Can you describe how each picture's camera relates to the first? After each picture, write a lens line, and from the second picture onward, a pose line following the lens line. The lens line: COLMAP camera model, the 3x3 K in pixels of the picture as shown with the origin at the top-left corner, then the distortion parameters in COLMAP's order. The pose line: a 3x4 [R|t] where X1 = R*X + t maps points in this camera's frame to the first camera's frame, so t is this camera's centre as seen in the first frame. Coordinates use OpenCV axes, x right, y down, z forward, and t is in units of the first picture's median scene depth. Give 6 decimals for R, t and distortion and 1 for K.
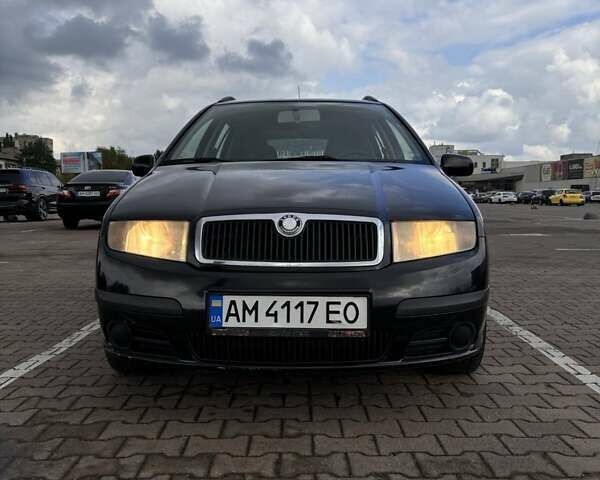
lens RADIAL K [[632.6, 0, 300.0], [0, 632.6, 240.0], [0, 0, 1]] dist [0.013944, -0.001254]
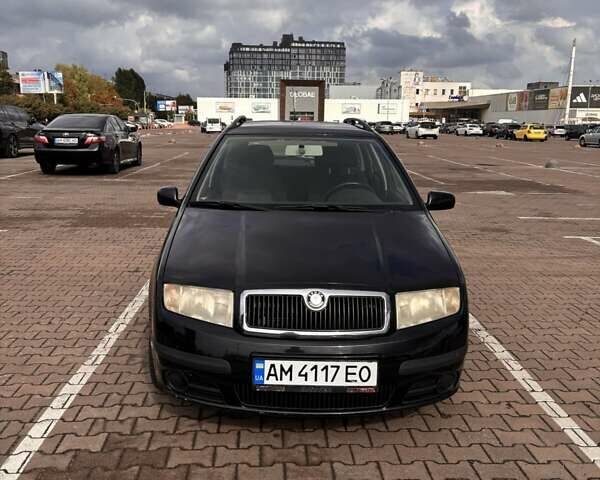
lens RADIAL K [[632.6, 0, 300.0], [0, 632.6, 240.0], [0, 0, 1]] dist [0.013944, -0.001254]
pose [[0.998293, 0.012528, 0.057052, -0.120571], [-0.019458, 0.992268, 0.122580, -0.294537], [-0.055075, -0.123480, 0.990818, -0.225866]]
